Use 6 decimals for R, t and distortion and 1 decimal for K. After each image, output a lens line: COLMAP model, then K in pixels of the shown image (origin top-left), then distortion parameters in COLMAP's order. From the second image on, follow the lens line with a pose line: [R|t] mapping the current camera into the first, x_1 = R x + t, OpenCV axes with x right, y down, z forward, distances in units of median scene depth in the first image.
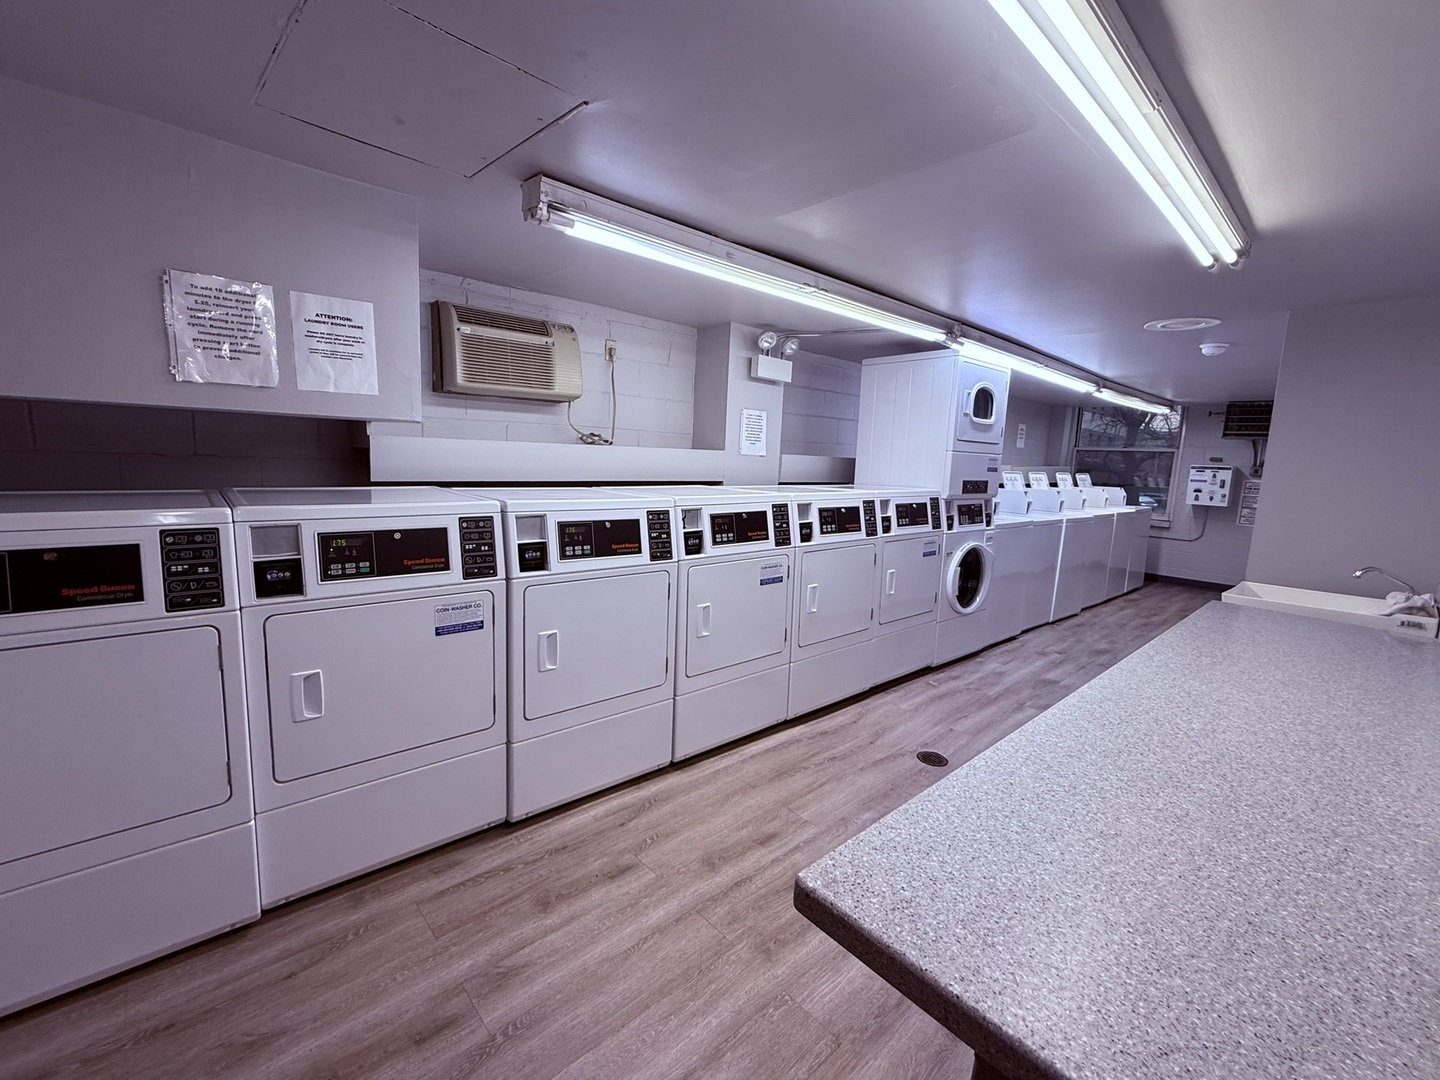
lens RADIAL K [[564.3, 0, 711.1], [0, 564.3, 537.1], [0, 0, 1]] dist [0.000456, 0.000298]
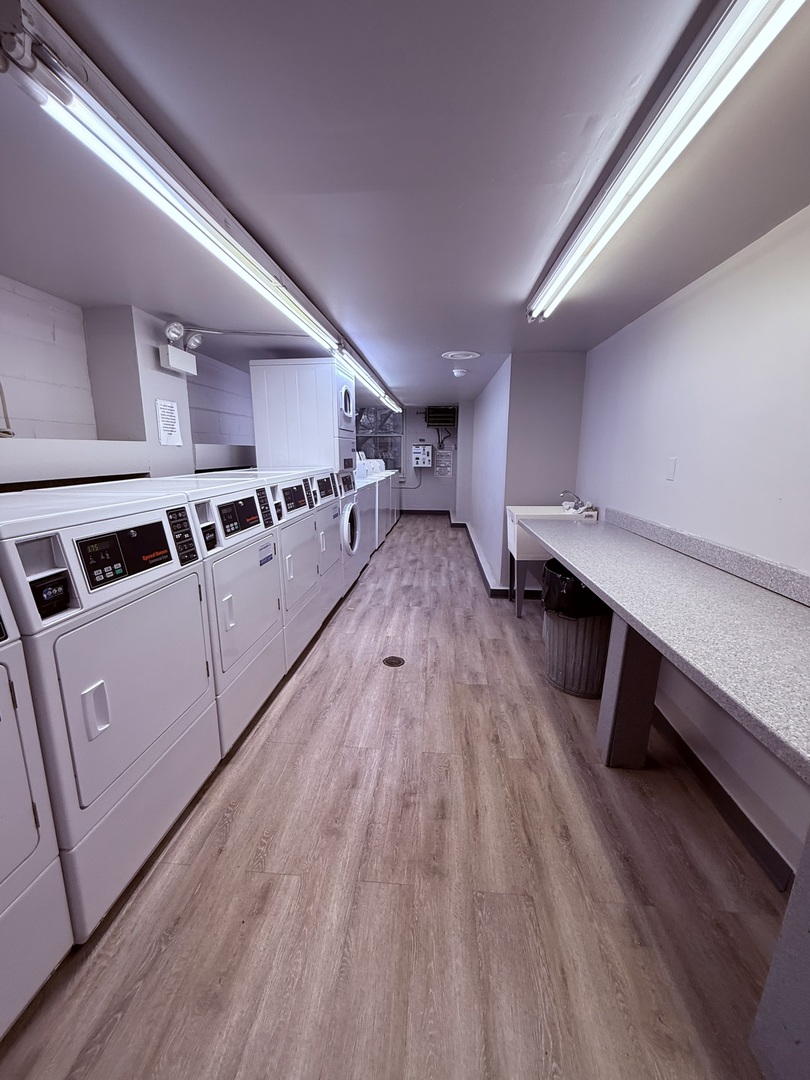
lens RADIAL K [[423.2, 0, 401.5], [0, 423.2, 537.8], [0, 0, 1]] dist [0.000456, 0.000298]
pose [[0.749227, -0.173710, 0.639127, -0.177809], [0.124844, 0.984734, 0.121294, -0.025863], [-0.650440, -0.011086, 0.759476, 0.176345]]
